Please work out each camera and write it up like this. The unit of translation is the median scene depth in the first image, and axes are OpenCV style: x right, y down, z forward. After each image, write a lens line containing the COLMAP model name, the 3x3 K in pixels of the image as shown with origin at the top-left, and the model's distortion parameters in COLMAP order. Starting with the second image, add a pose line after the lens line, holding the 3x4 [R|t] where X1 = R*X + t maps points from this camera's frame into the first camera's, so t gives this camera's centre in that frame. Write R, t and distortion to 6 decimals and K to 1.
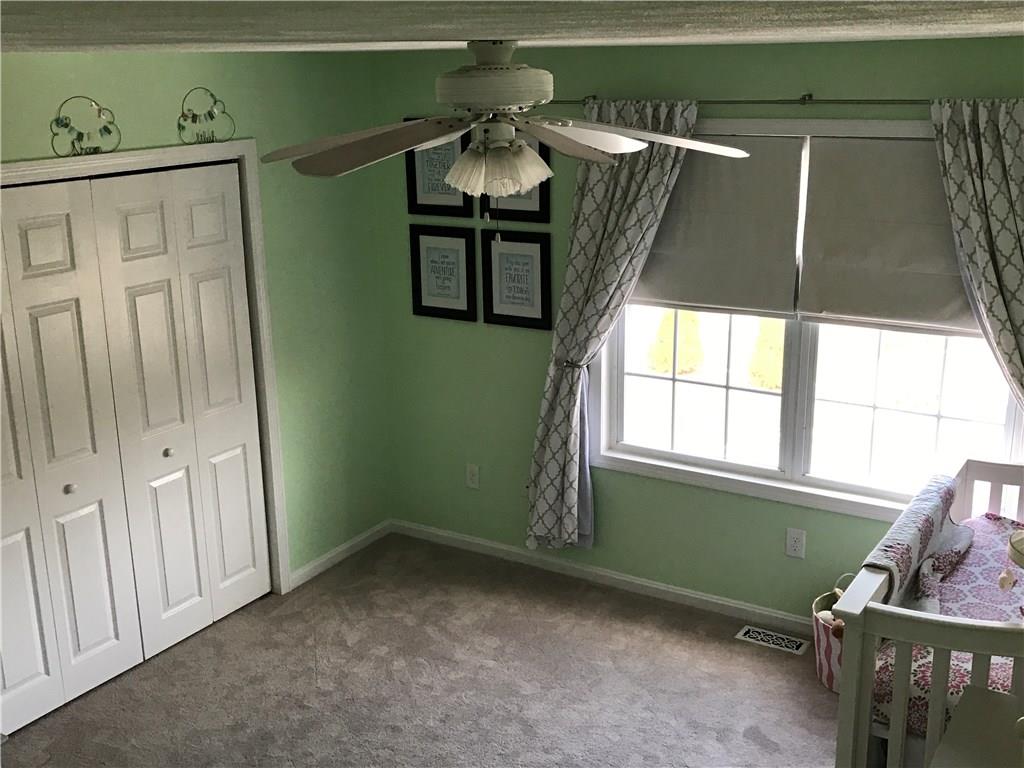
lens RADIAL K [[1173.5, 0, 510.2], [0, 1173.5, 383.4], [0, 0, 1]] dist [0.032732, 0.000000]
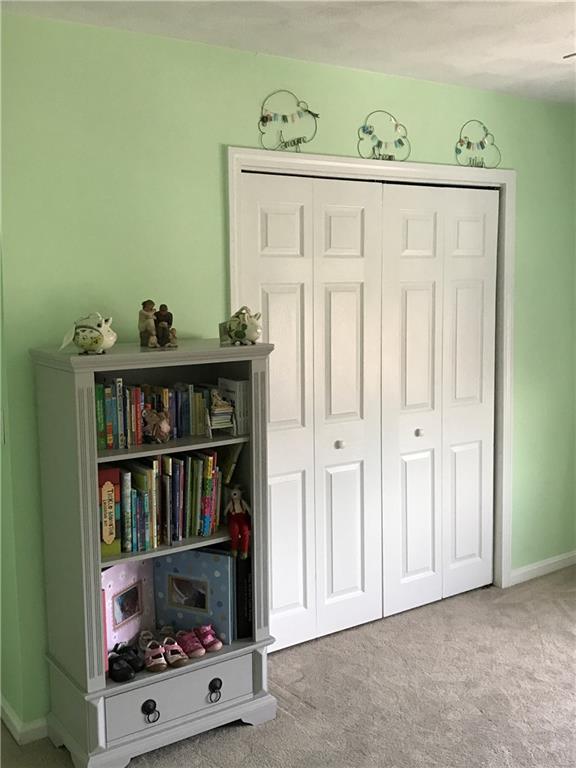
lens RADIAL K [[880.2, 0, 287.5], [0, 880.2, 385.1], [0, 0, 1]] dist [0.032732, 0.000000]
pose [[0.927997, 0.051536, -0.369006, -0.107083], [-0.105496, 0.986202, -0.127575, 0.147949], [0.357340, 0.157318, 0.920630, 0.182409]]
